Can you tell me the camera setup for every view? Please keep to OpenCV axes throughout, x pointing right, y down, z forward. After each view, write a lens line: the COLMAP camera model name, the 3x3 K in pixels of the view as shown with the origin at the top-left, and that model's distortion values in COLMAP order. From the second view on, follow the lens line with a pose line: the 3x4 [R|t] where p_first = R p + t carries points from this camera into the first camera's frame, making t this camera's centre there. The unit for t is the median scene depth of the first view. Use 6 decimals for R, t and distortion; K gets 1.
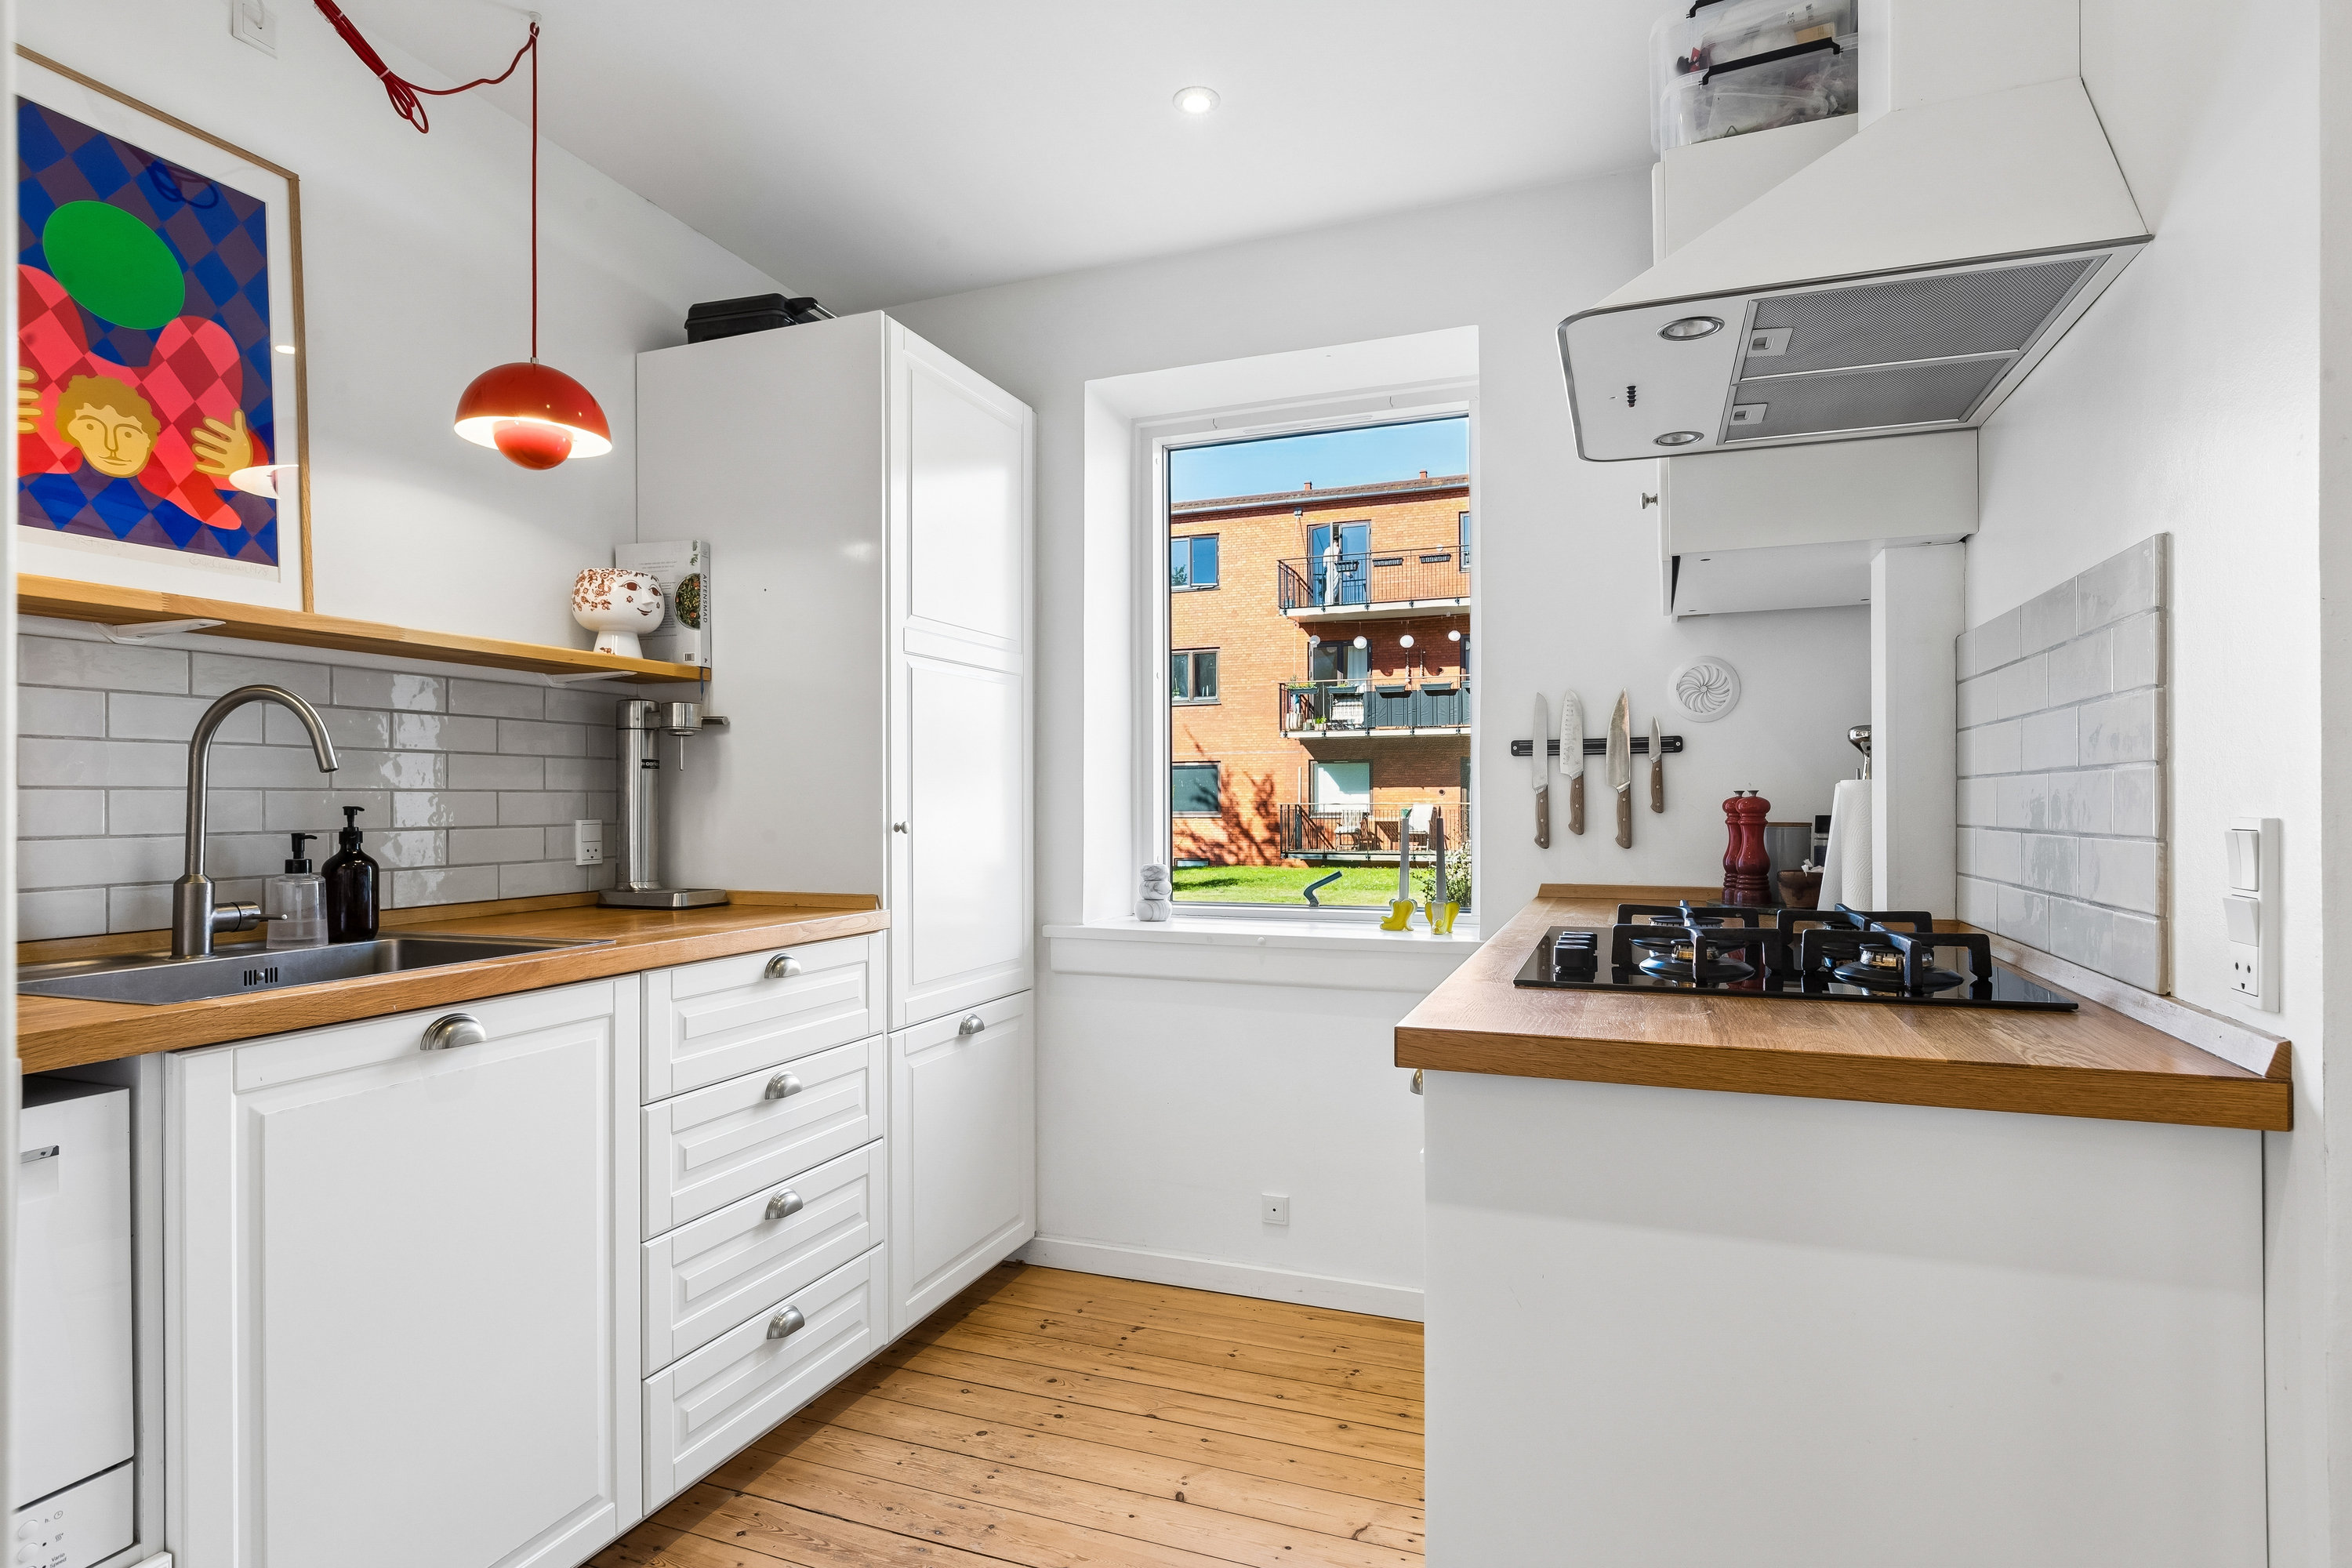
lens RADIAL K [[1196.4, 0, 1176.0], [0, 1196.4, 784.0], [0, 0, 1]] dist [0.001201, -0.000259]
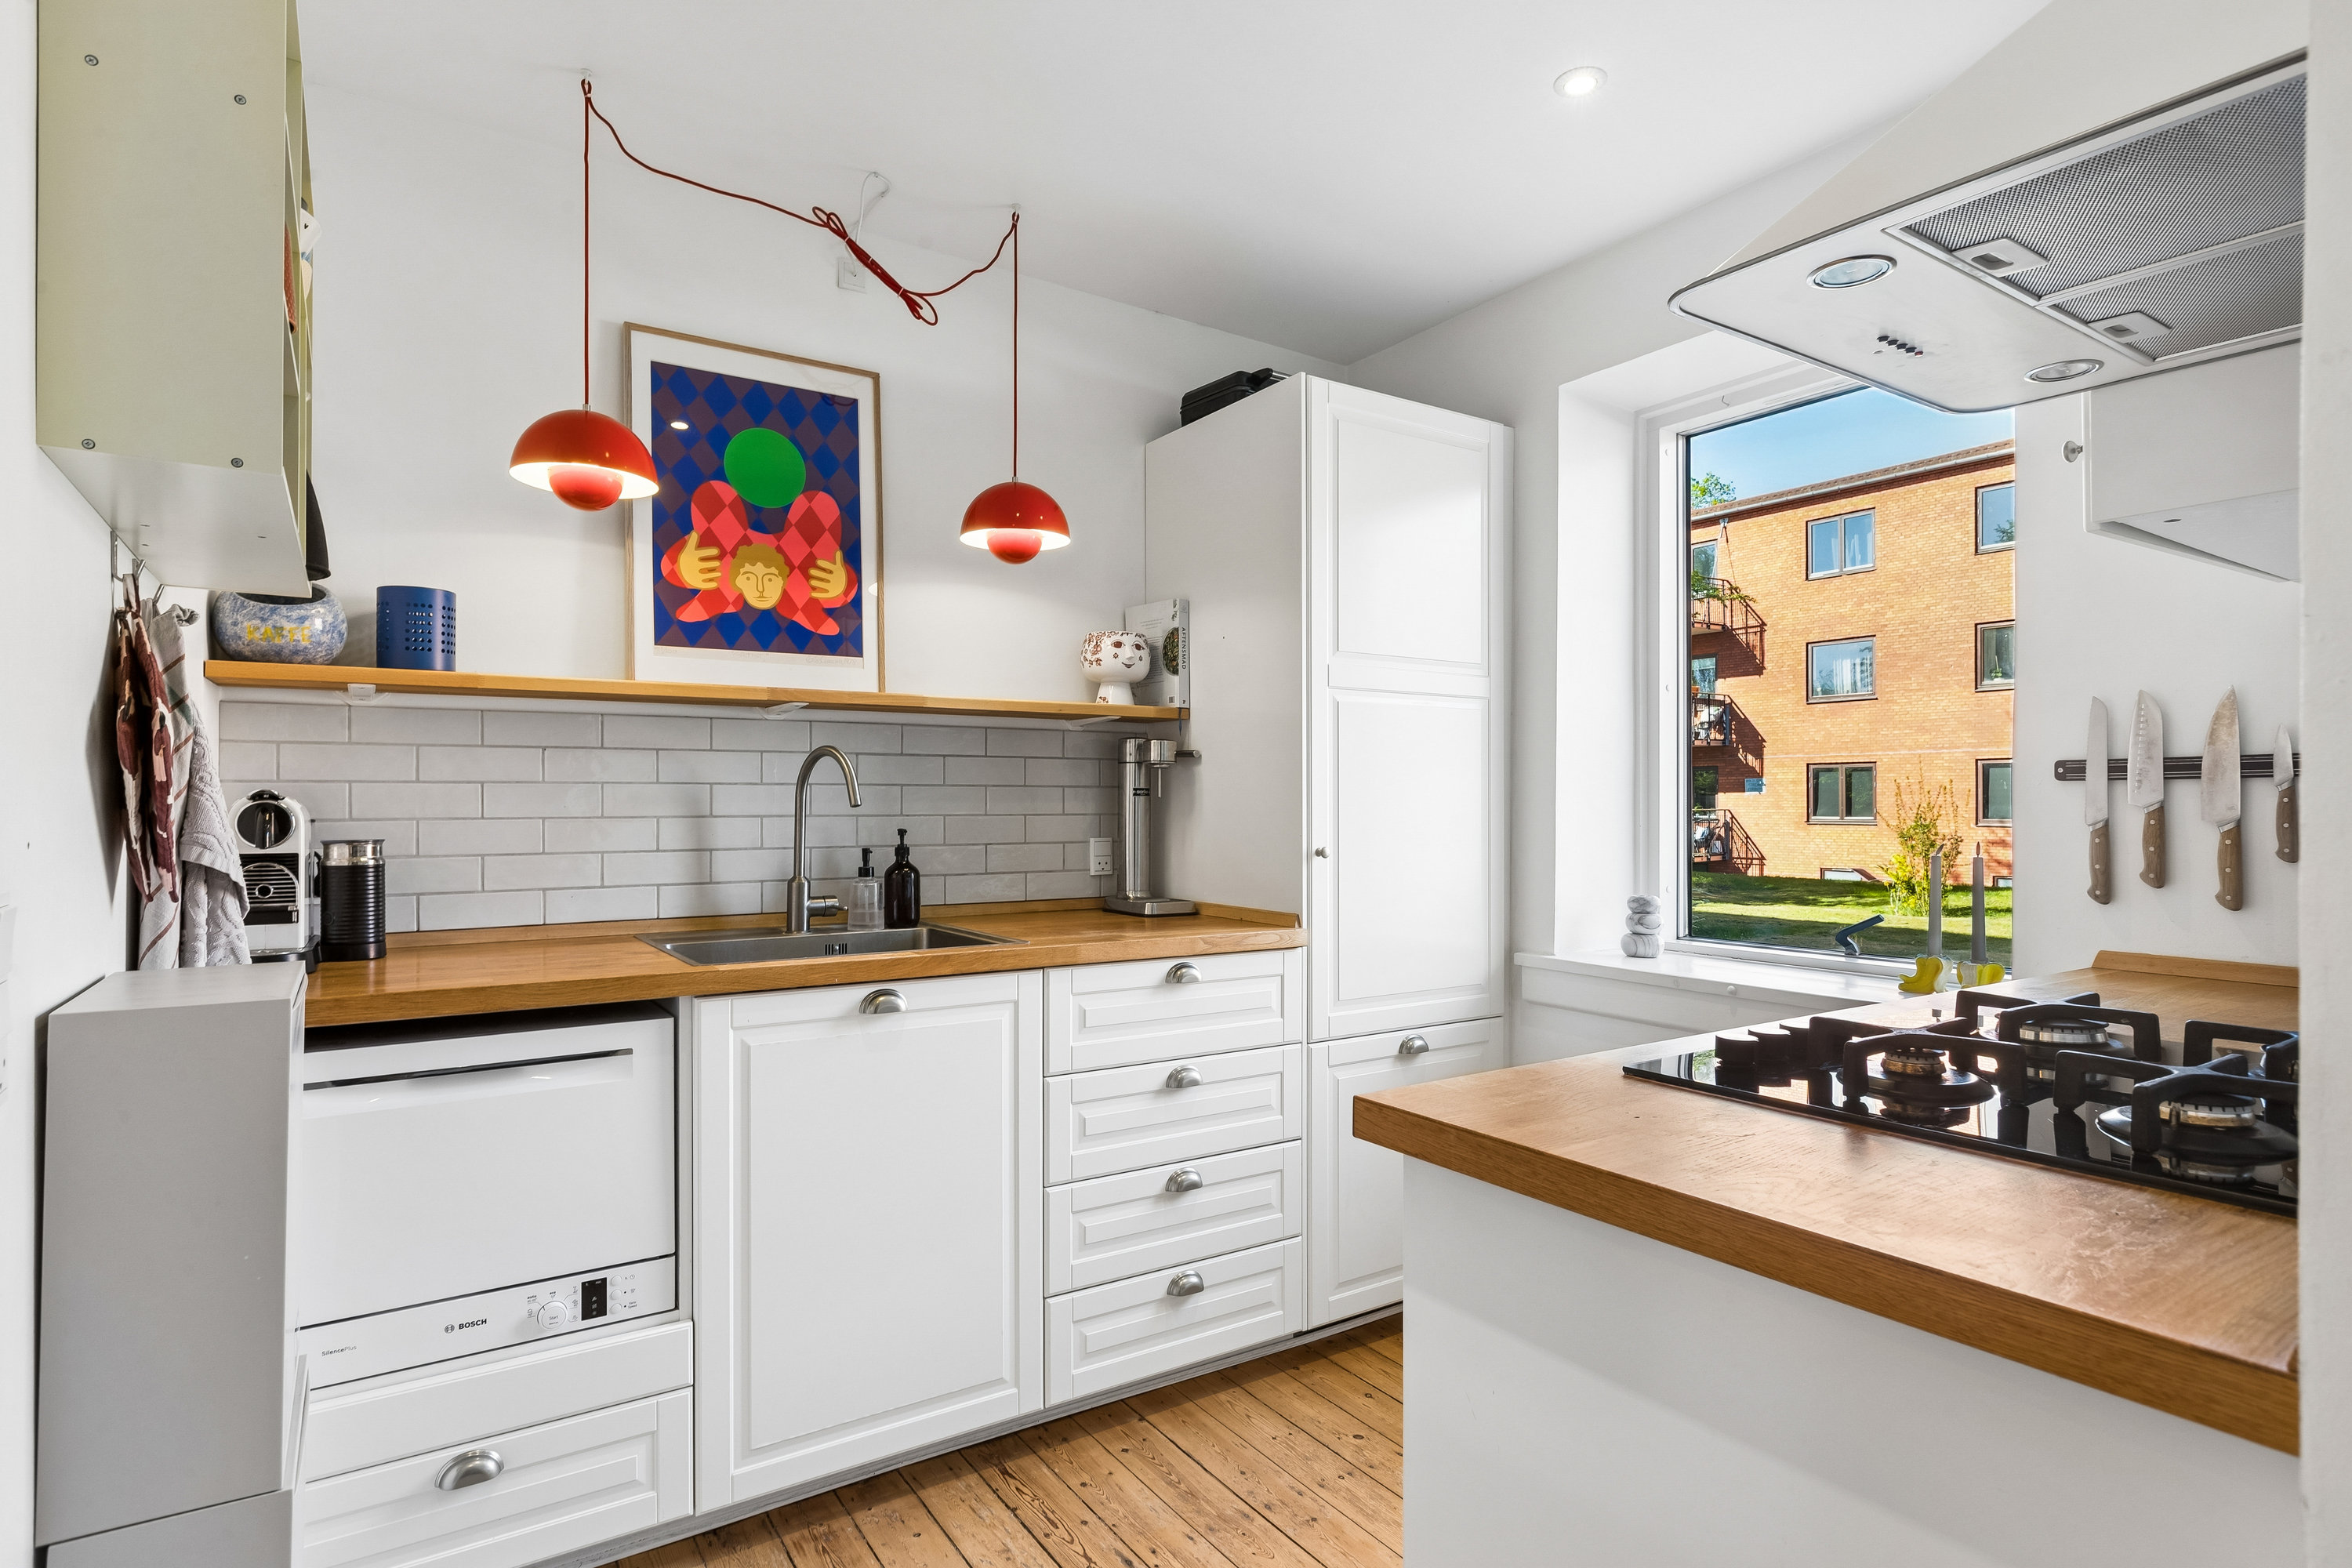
lens RADIAL K [[1205.0, 0, 1176.5], [0, 1205.0, 787.3], [0, 0, 1]] dist [-0.002242, 0.000544]
pose [[0.813471, -0.001754, -0.581602, 0.304355], [0.003614, 0.999991, 0.002040, -0.025327], [0.581594, -0.003761, 0.813471, 0.053045]]
